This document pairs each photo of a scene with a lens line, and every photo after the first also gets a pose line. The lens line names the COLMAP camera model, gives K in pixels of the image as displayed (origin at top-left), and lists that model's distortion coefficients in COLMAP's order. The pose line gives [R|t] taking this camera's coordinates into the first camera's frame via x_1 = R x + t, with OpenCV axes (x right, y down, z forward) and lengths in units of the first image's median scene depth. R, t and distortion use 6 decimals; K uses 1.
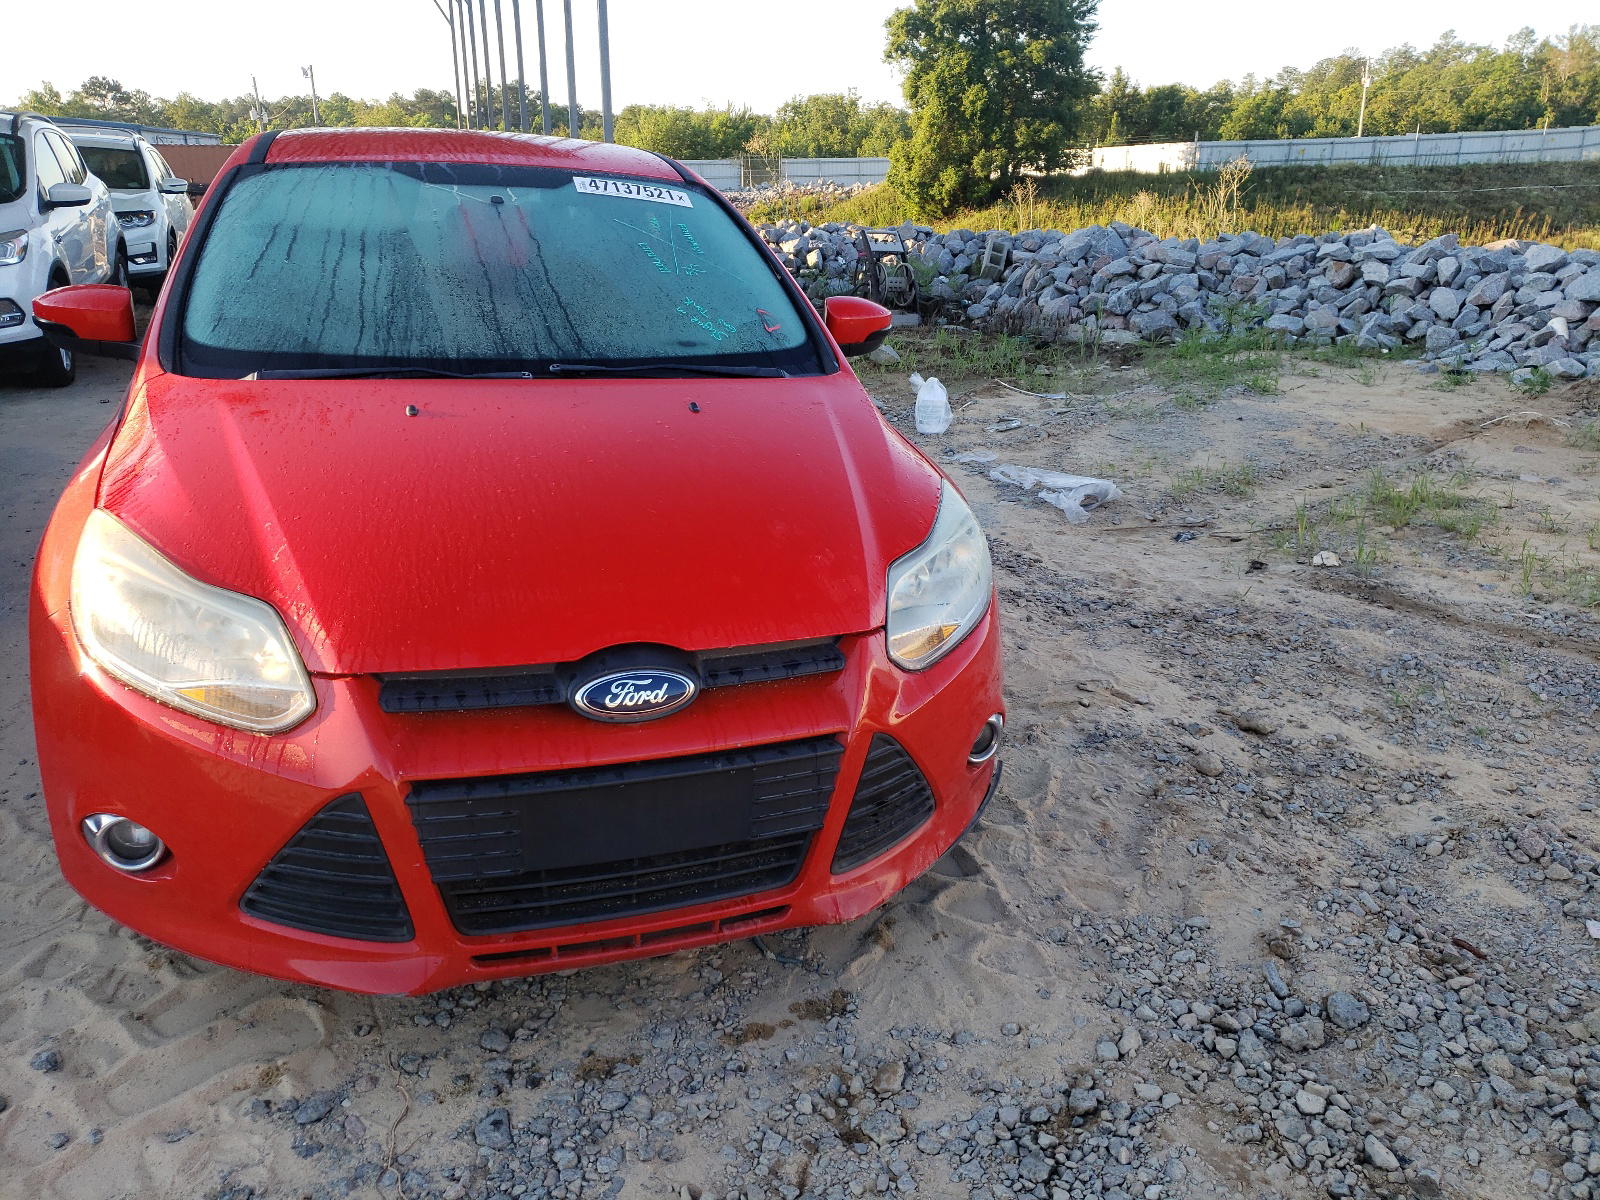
lens RADIAL K [[1261.8, 0, 811.0], [0, 1261.8, 592.9], [0, 0, 1]] dist [0.005819, 0.021430]
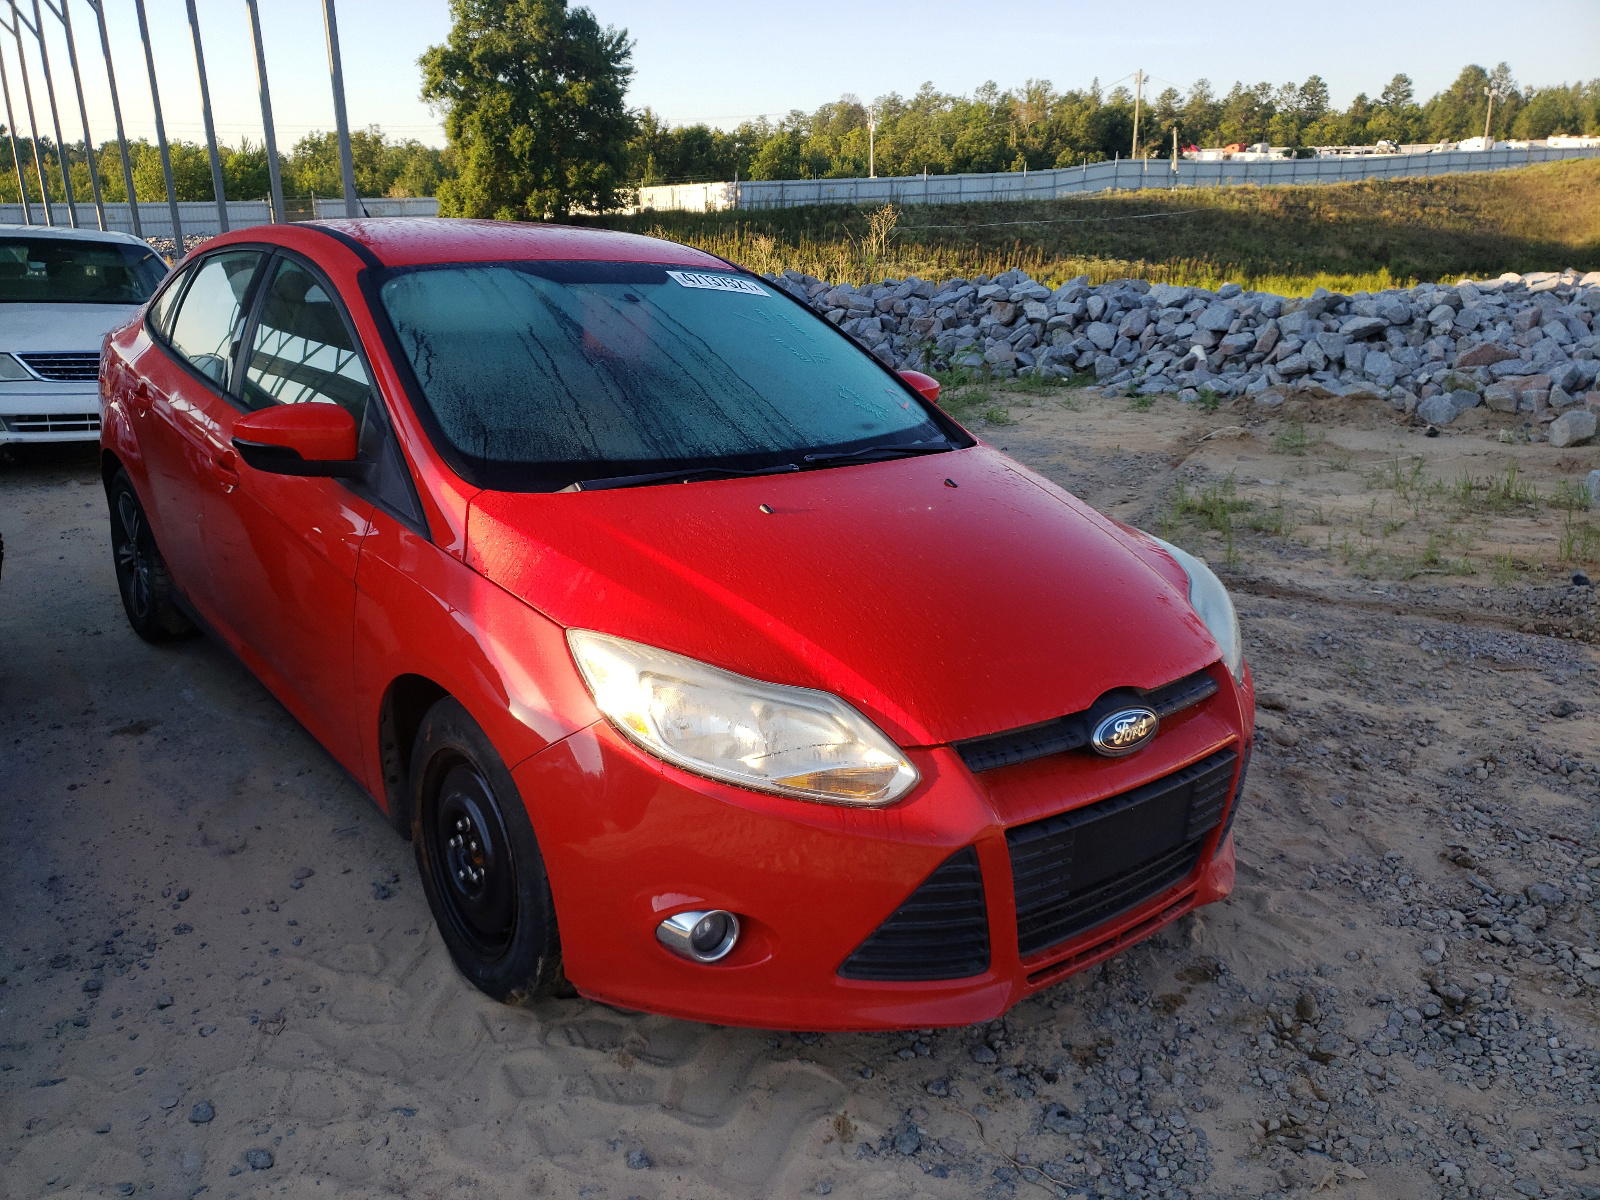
lens RADIAL K [[1259.7, 0, 797.9], [0, 1259.7, 611.3], [0, 0, 1]] dist [0.026446, -0.027670]
pose [[0.943292, -0.109435, 0.313408, -0.126367], [0.113813, 0.993493, 0.004351, -0.011448], [-0.311844, 0.031566, 0.949609, -0.006597]]
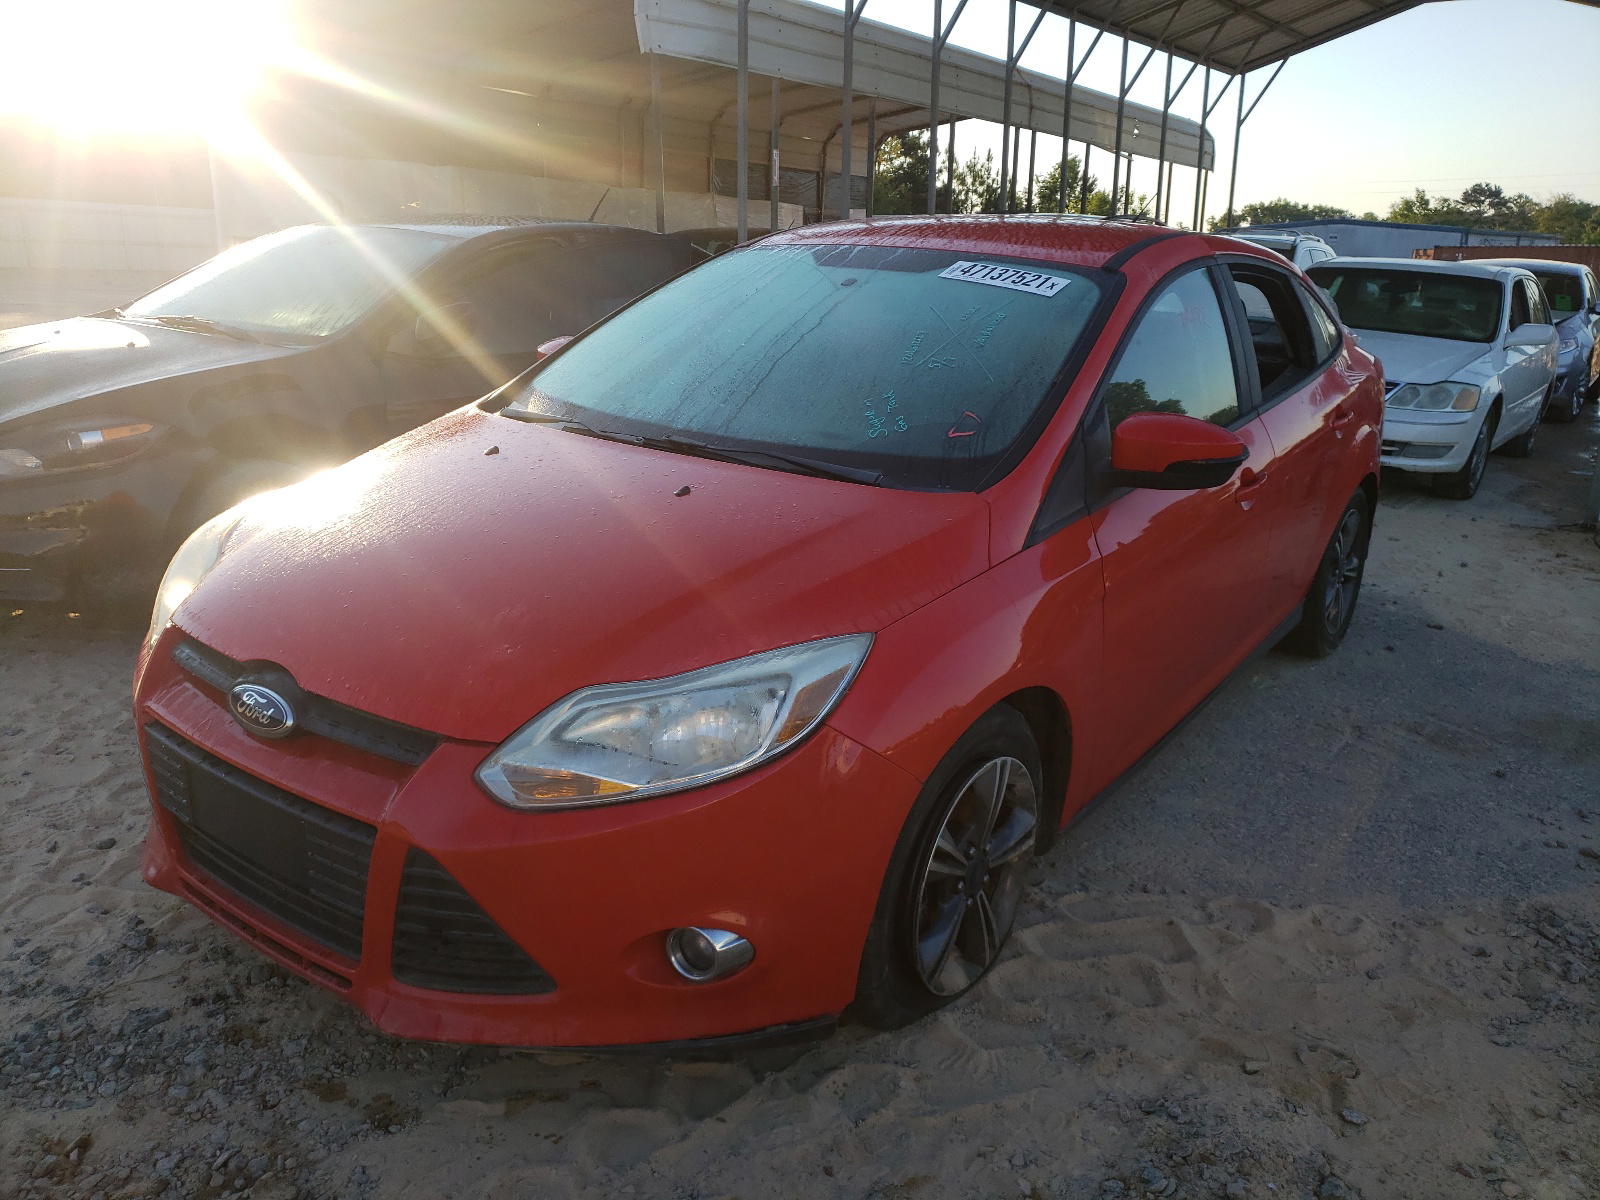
lens RADIAL K [[1261.8, 0, 808.1], [0, 1261.8, 599.4], [0, 0, 1]] dist [0.005819, 0.021430]
pose [[0.555787, 0.220713, -0.801490, 0.155163], [-0.275958, 0.958426, 0.072569, -0.034990], [0.784186, 0.180845, 0.593588, 0.112584]]
